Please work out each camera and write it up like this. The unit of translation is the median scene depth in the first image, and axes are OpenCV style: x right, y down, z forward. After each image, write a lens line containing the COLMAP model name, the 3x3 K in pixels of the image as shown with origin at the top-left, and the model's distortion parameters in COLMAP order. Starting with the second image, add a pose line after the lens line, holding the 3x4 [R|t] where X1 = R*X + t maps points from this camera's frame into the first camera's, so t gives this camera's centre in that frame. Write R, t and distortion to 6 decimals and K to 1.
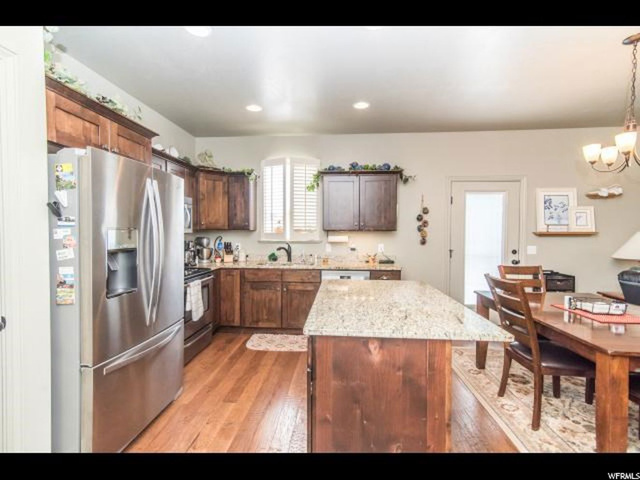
lens RADIAL K [[303.7, 0, 320.0], [0, 303.7, 240.0], [0, 0, 1]] dist [0.002246, 0.000412]
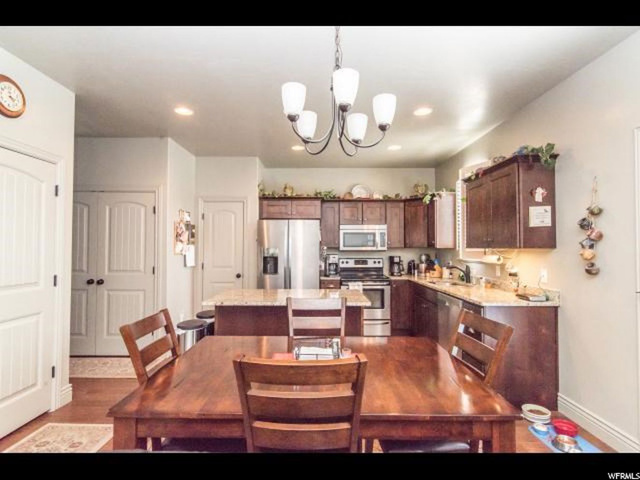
lens RADIAL K [[341.9, 0, 320.0], [0, 341.9, 240.0], [0, 0, 1]] dist [-0.000117, -0.000041]
pose [[0.072005, -0.025200, -0.997086, 0.934897], [-0.026998, 0.999265, -0.027205, -0.017918], [0.997039, 0.028879, 0.071272, 0.503762]]
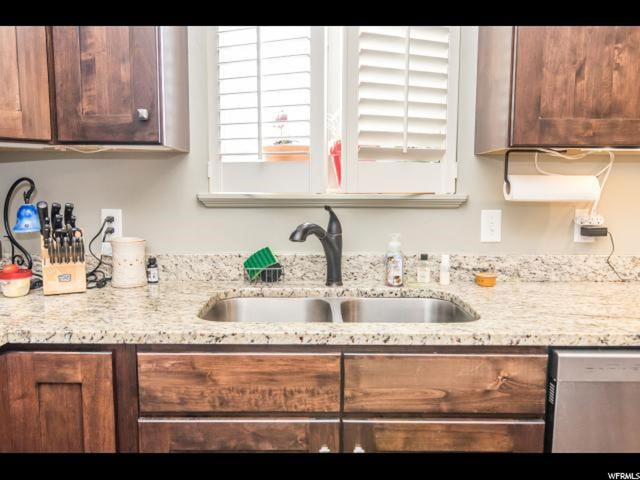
lens RADIAL K [[521.4, 0, 320.0], [0, 521.4, 240.0], [0, 0, 1]] dist [0.009412, 0.003408]
pose [[0.997501, -0.006997, 0.070305, -0.147203], [0.002578, 0.998026, 0.062744, 0.011264], [-0.070606, -0.062406, 0.995550, 0.629810]]
